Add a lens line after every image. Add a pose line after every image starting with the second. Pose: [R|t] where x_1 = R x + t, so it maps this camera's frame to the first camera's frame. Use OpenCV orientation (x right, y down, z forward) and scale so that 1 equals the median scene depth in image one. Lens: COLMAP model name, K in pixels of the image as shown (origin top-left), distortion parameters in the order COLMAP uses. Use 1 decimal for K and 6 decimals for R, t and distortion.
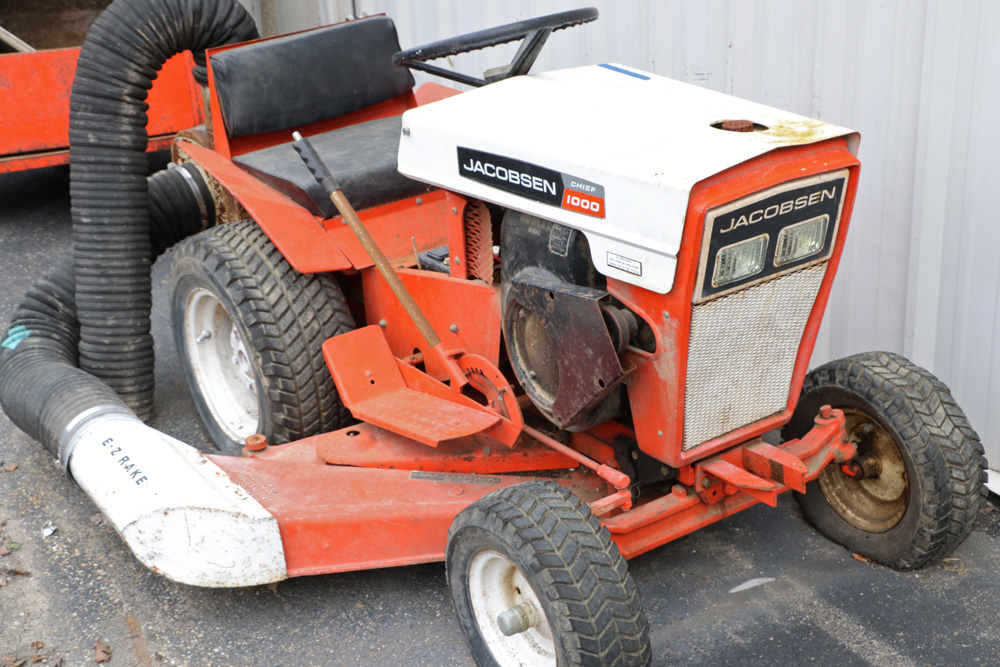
lens RADIAL K [[1522.1, 0, 500.0], [0, 1522.1, 333.5], [0, 0, 1]] dist [-0.026269, 0.971542]
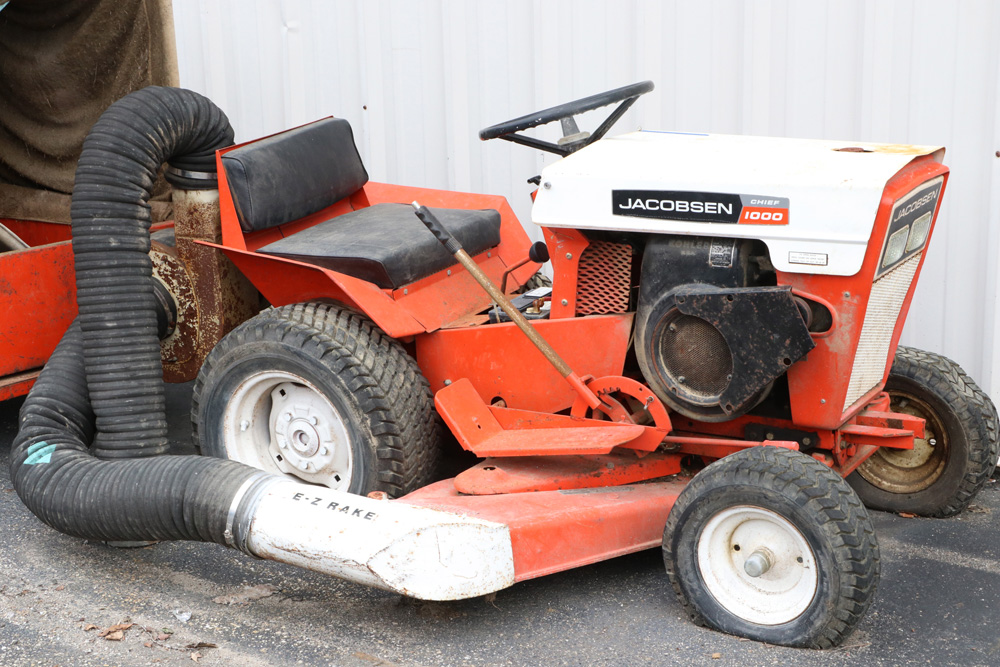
lens RADIAL K [[1843.1, 0, 500.0], [0, 1843.1, 333.5], [0, 0, 1]] dist [0.033951, 1.808856]
pose [[0.908975, -0.086922, 0.407687, -0.635694], [0.143589, 0.983453, -0.110465, 0.120305], [-0.391340, 0.158949, 0.906415, -0.224755]]
